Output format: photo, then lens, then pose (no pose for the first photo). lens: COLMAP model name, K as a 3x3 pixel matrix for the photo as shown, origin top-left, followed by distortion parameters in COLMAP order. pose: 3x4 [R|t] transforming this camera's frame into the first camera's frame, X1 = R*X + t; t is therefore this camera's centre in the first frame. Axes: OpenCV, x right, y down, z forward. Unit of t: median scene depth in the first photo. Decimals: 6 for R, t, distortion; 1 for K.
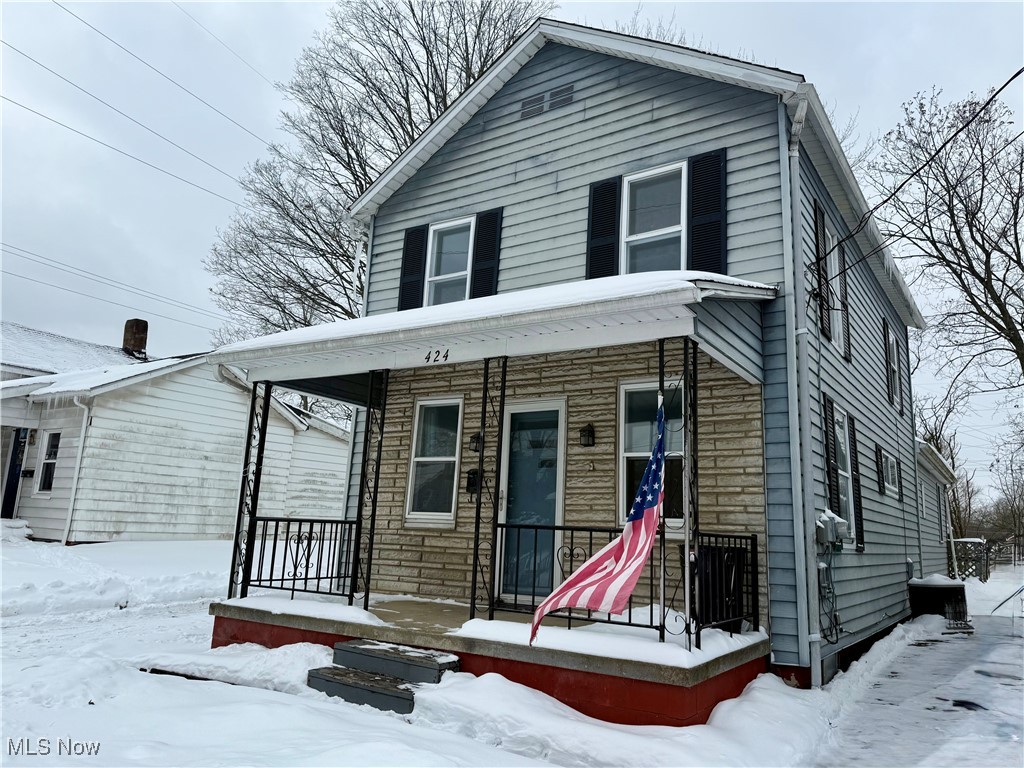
lens RADIAL K [[743.9, 0, 522.5], [0, 743.9, 387.6], [0, 0, 1]] dist [0.042716, -0.066500]
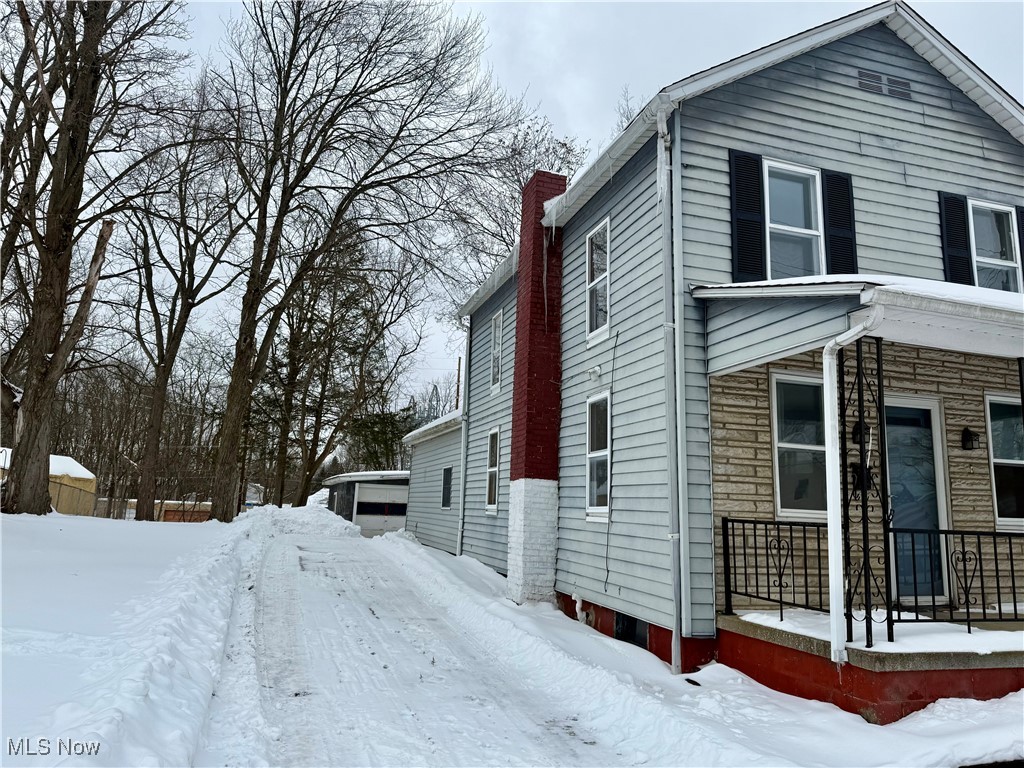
lens RADIAL K [[743.9, 0, 515.5], [0, 743.9, 378.7], [0, 0, 1]] dist [0.042716, -0.066500]
pose [[0.636976, 0.116547, 0.762023, -1.018033], [-0.158117, 0.987241, -0.018822, 0.091031], [-0.754494, -0.108500, 0.647277, 0.732712]]
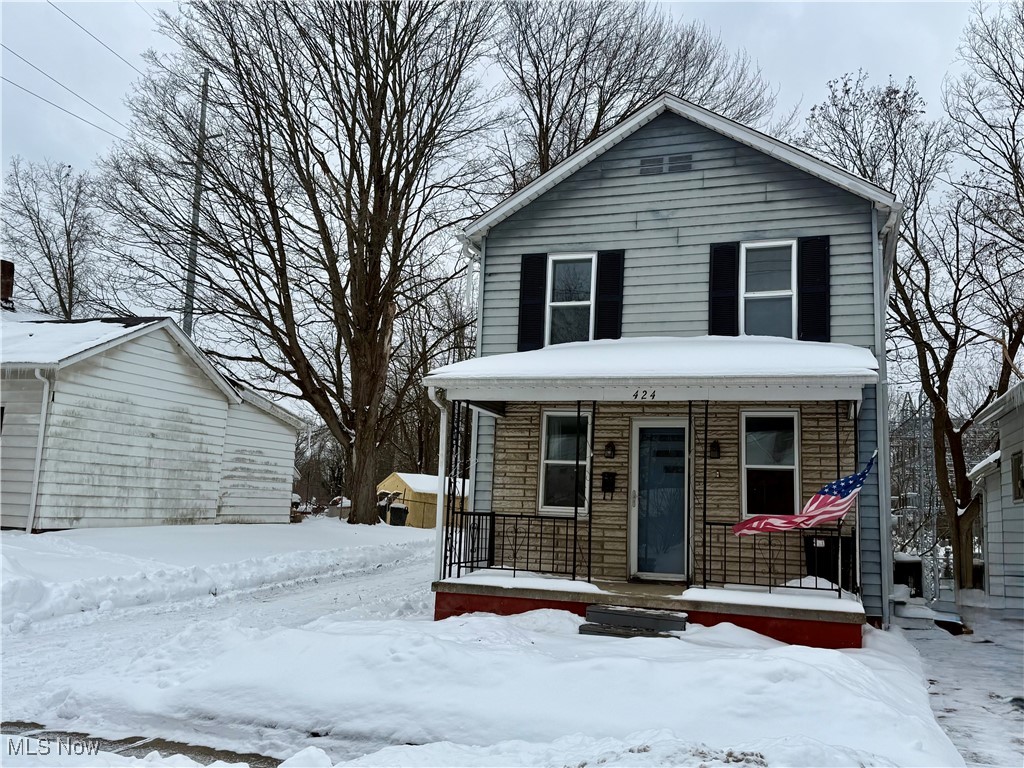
lens RADIAL K [[933.9, 0, 514.2], [0, 933.9, 379.1], [0, 0, 1]] dist [0.046928, 0.000000]
pose [[0.971570, 0.031930, 0.234589, -0.571812], [-0.045367, 0.997611, 0.052106, -0.114145], [-0.232365, -0.061267, 0.970697, -0.435447]]
